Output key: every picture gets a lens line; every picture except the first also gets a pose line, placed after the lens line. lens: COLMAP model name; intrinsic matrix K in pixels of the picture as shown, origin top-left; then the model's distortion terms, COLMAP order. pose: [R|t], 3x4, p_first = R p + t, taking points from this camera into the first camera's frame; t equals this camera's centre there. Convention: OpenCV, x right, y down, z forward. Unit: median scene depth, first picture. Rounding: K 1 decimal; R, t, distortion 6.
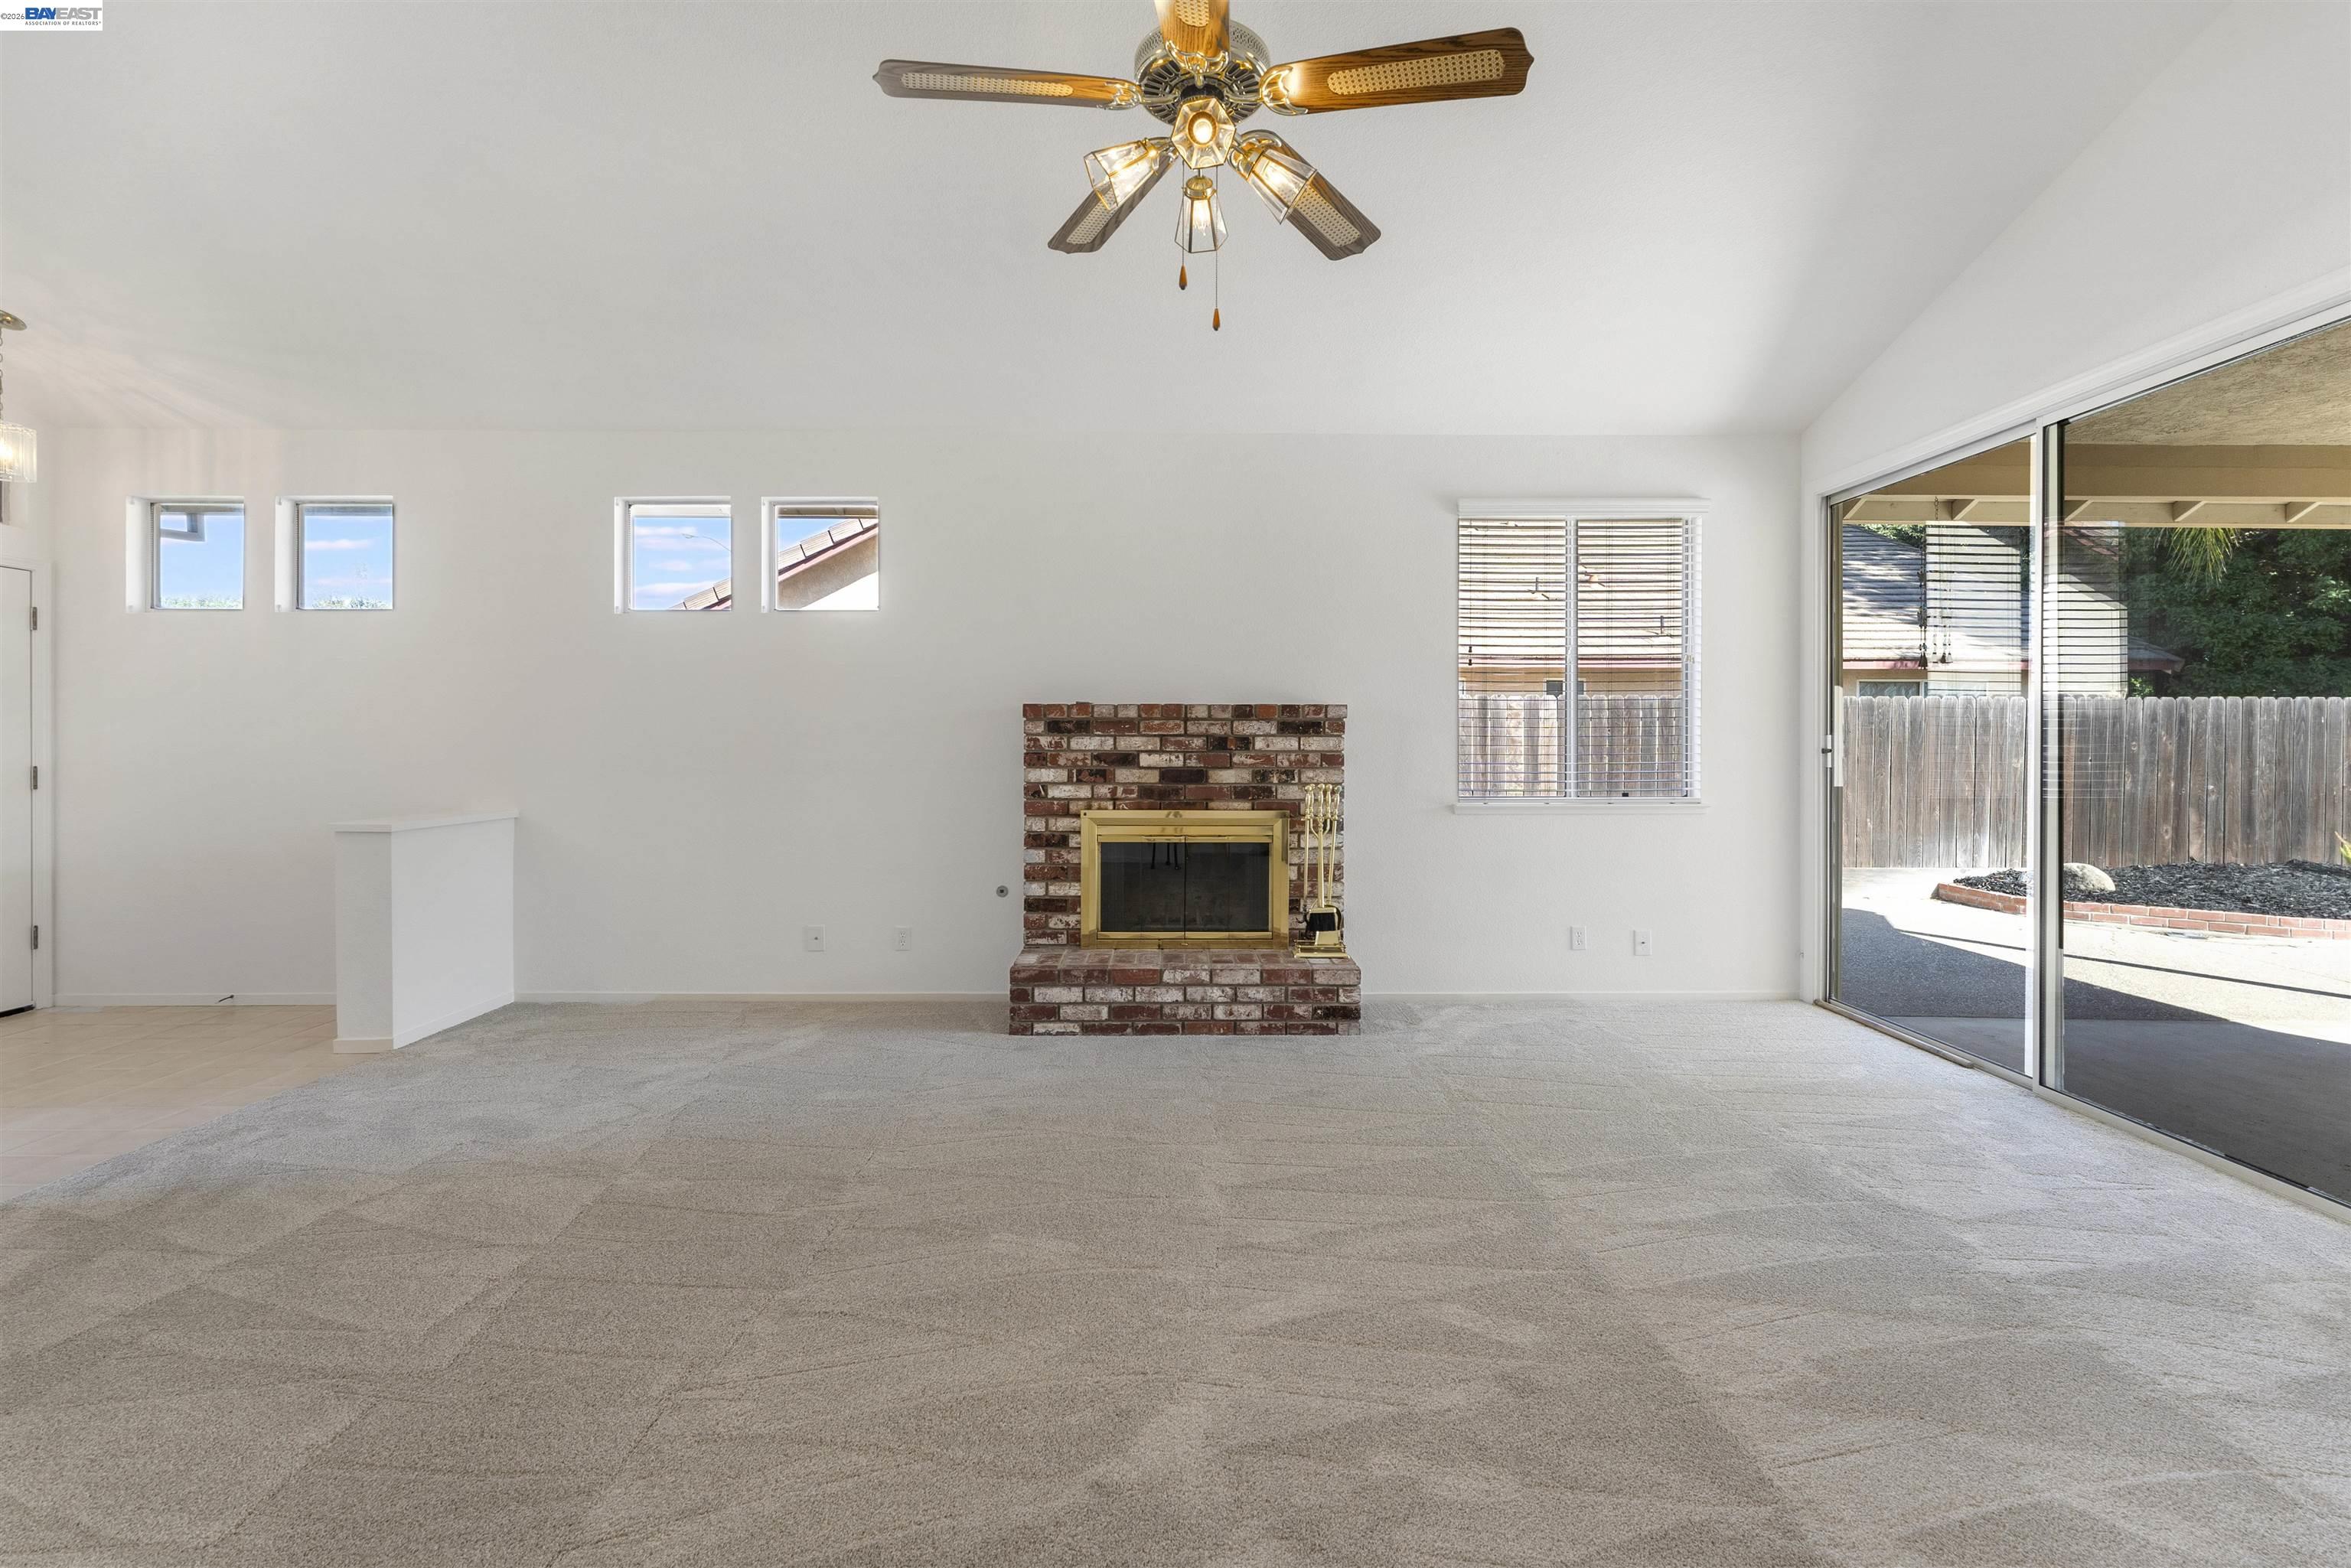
lens RADIAL K [[992.7, 0, 1173.5], [0, 992.7, 753.3], [0, 0, 1]] dist [-0.000486, -0.000060]
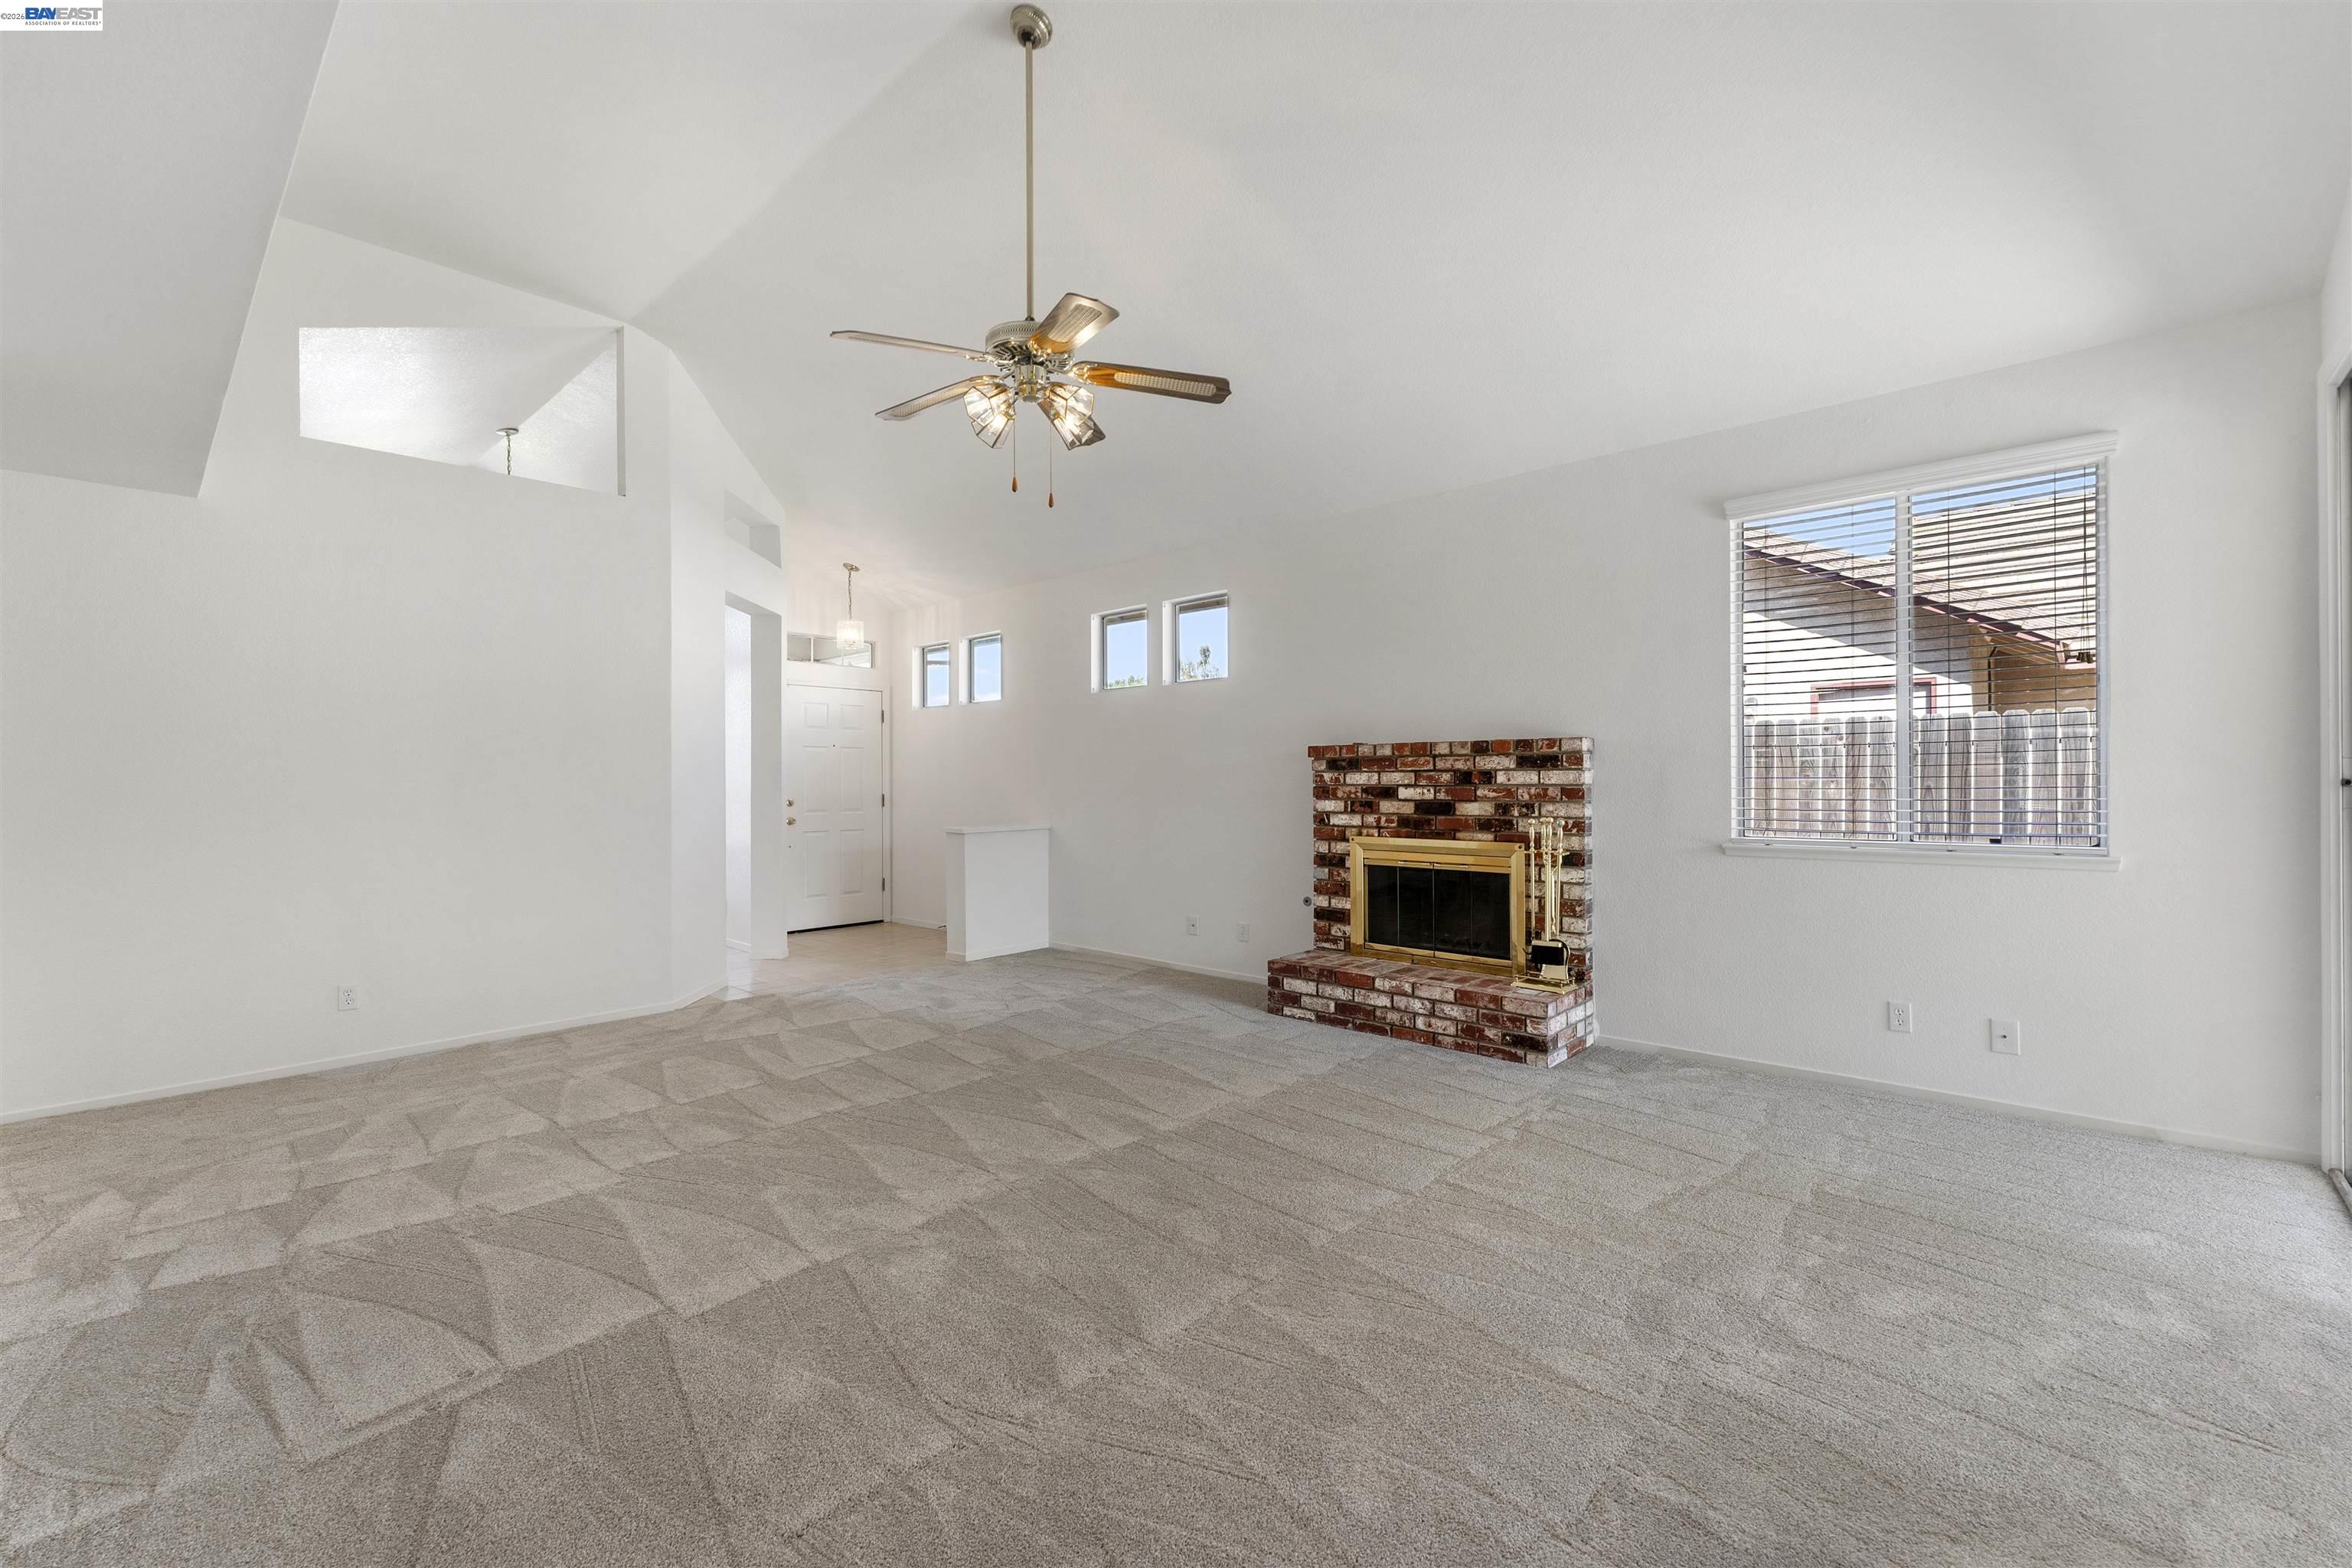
lens RADIAL K [[956.6, 0, 1141.1], [0, 956.6, 788.1], [0, 0, 1]] dist [0.000562, -0.000221]
pose [[0.723642, -0.000283, -0.690176, 0.504275], [0.002069, 0.999996, 0.001759, -0.001370], [0.690173, -0.002701, 0.723640, 0.018431]]
